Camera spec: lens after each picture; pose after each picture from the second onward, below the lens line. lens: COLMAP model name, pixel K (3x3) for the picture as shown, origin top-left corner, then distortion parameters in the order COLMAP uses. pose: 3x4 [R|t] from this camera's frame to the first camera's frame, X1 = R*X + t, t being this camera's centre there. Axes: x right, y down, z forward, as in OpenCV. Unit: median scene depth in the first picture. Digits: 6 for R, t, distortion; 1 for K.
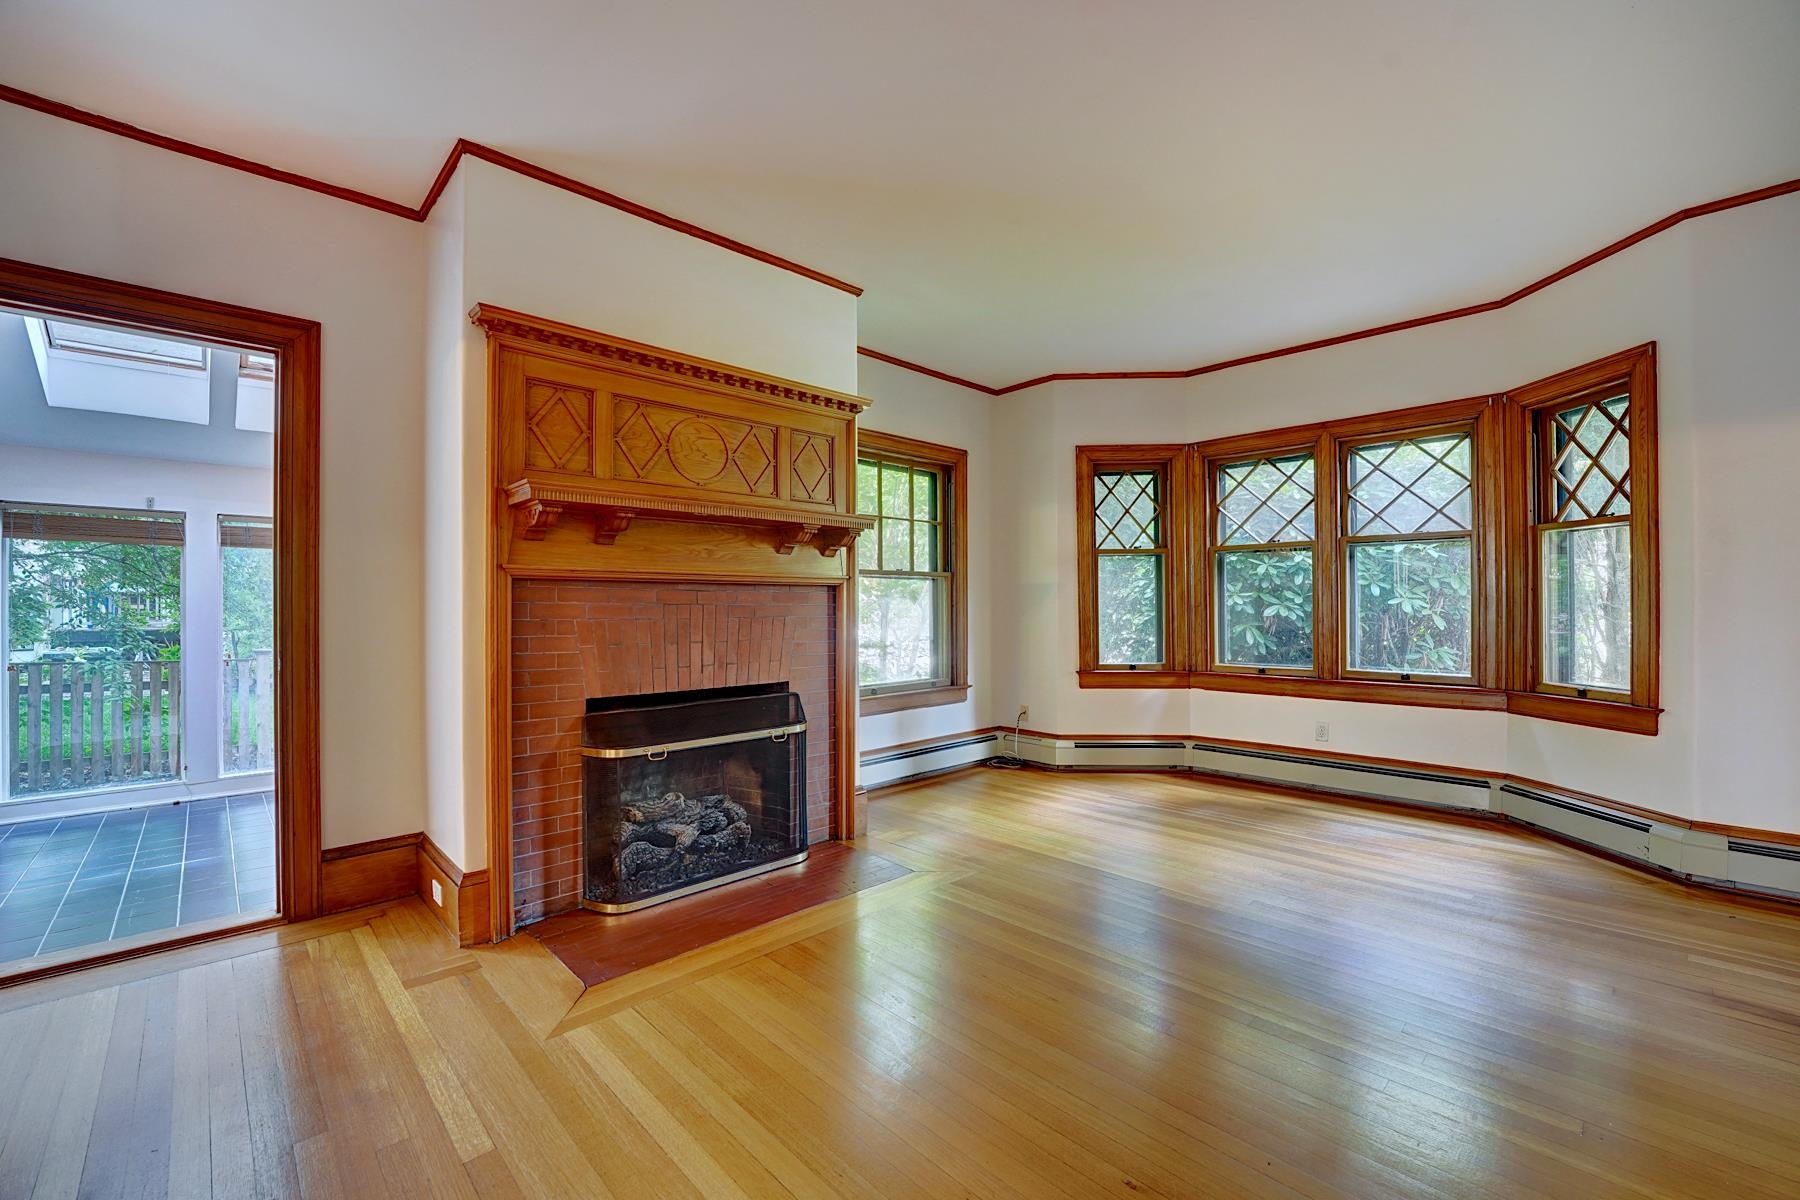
lens RADIAL K [[742.6, 0, 896.6], [0, 742.6, 607.2], [0, 0, 1]] dist [-0.022380, 0.002148]
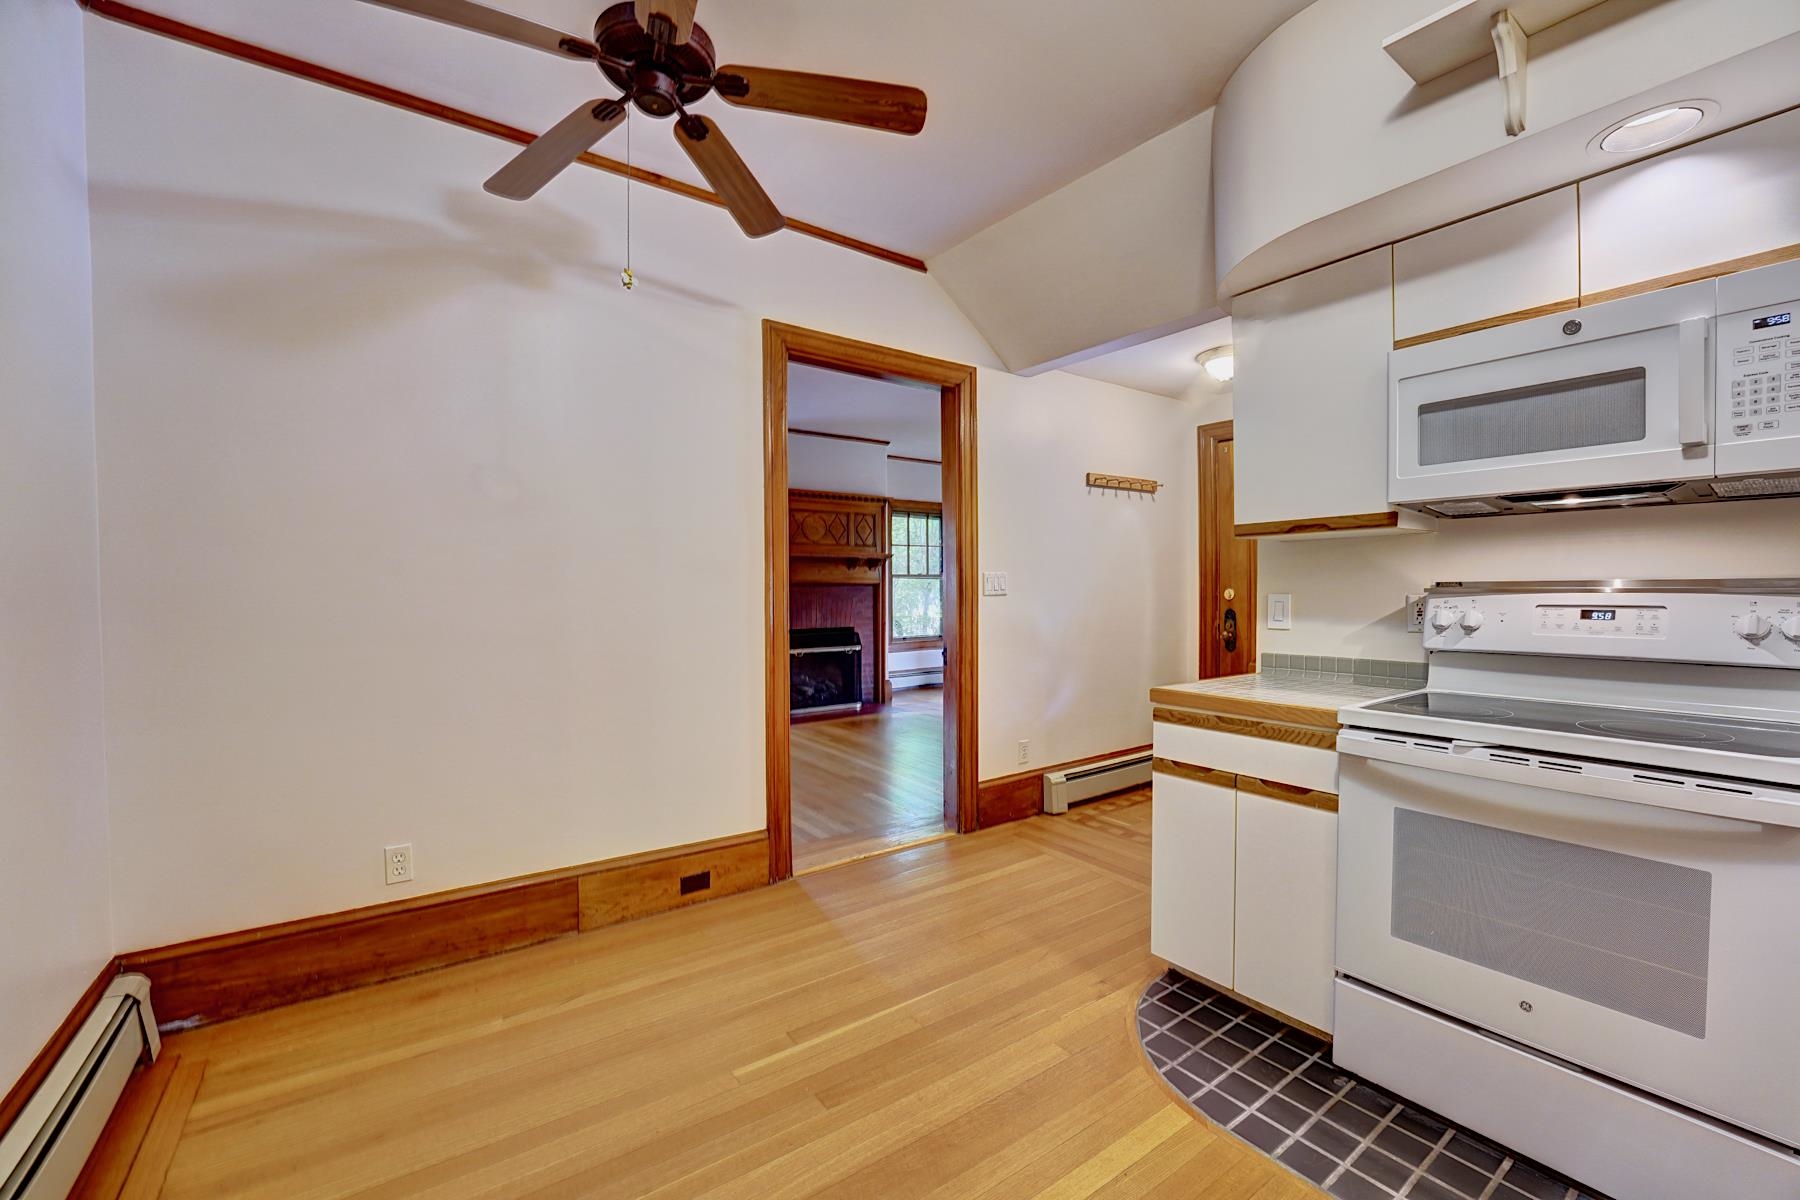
lens RADIAL K [[742.6, 0, 895.4], [0, 742.6, 604.9], [0, 0, 1]] dist [-0.022380, 0.002148]
pose [[0.992330, 0.001611, -0.123609, 0.225953], [-0.000163, 0.999931, 0.011722, 0.005277], [0.123619, -0.011611, 0.992262, -1.065171]]
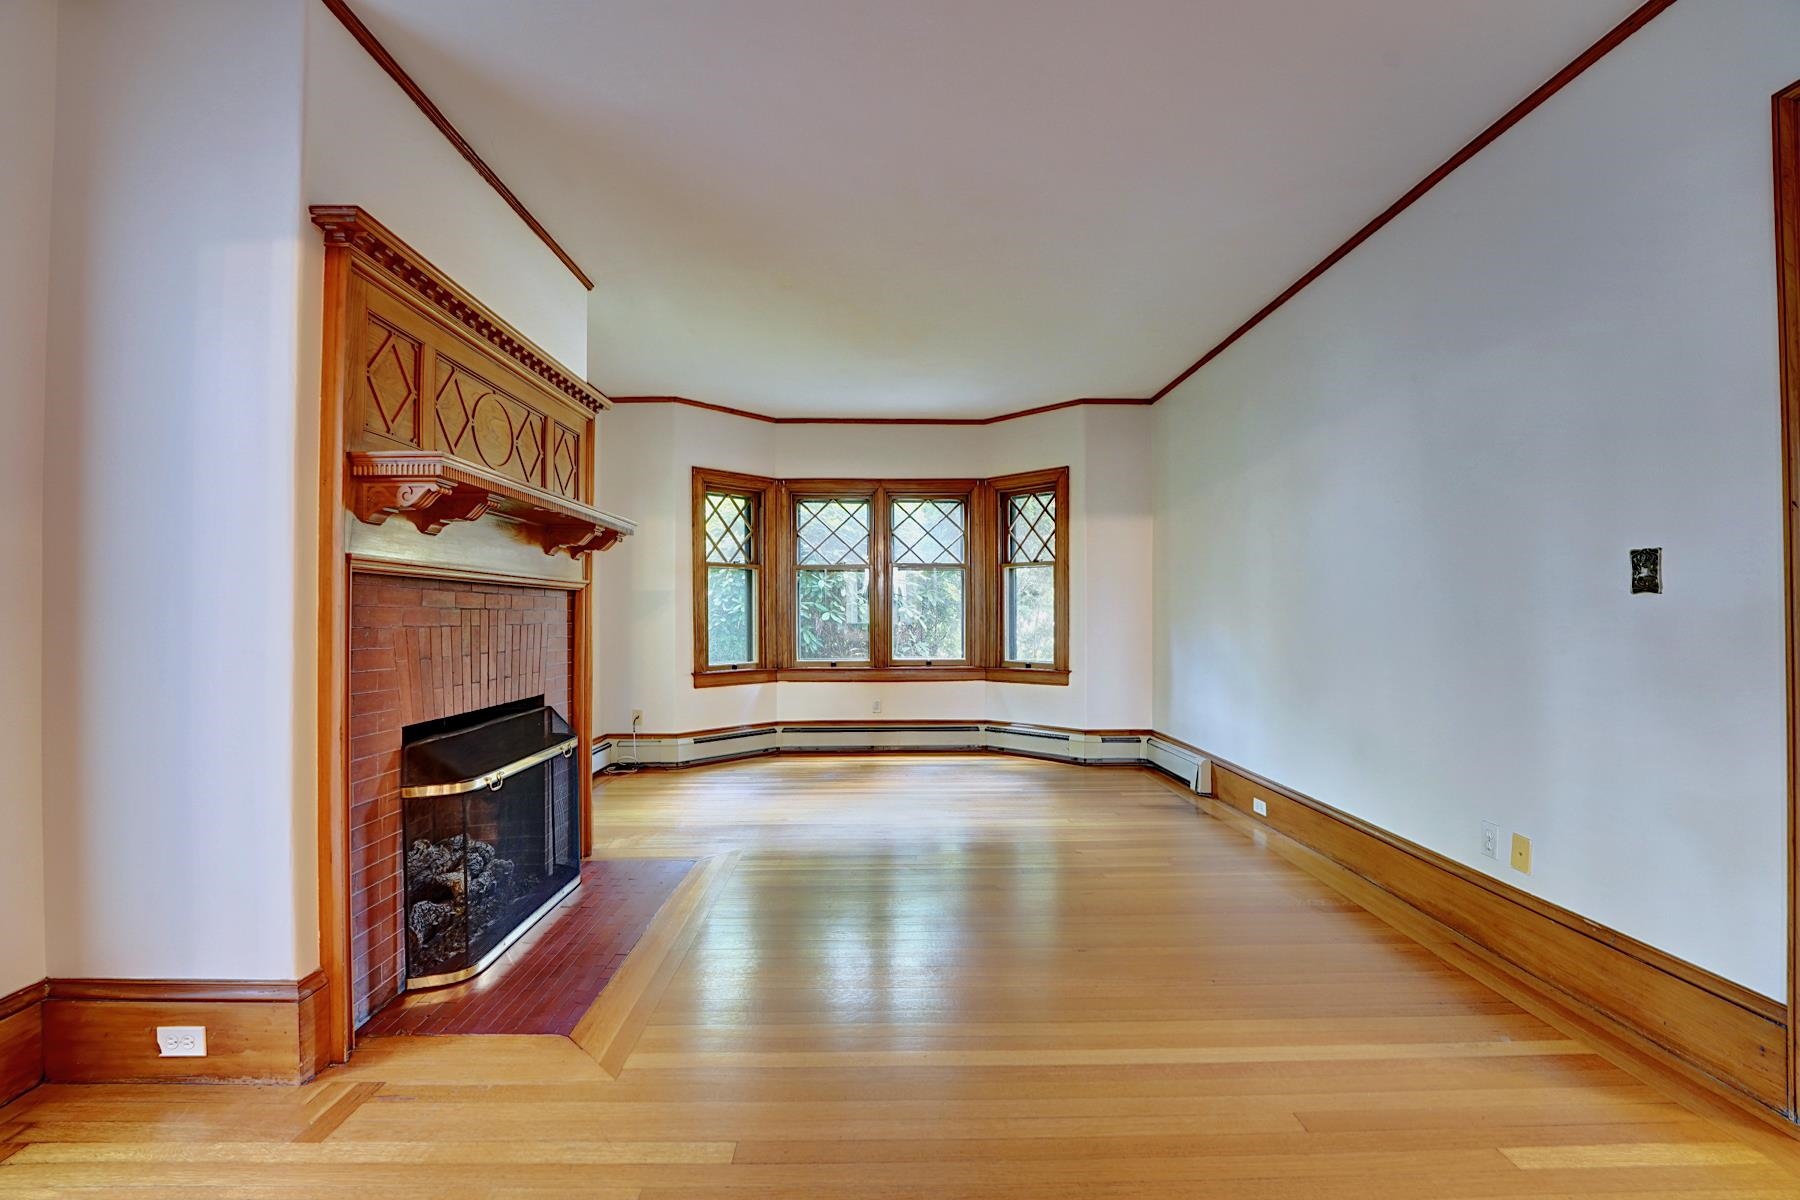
lens RADIAL K [[742.6, 0, 901.7], [0, 742.6, 606.6], [0, 0, 1]] dist [-0.022380, 0.002148]
pose [[0.674750, 0.008744, 0.737995, -0.469969], [0.000912, 0.999919, -0.012680, 0.003726], [-0.738046, 0.009229, 0.674687, 0.053161]]
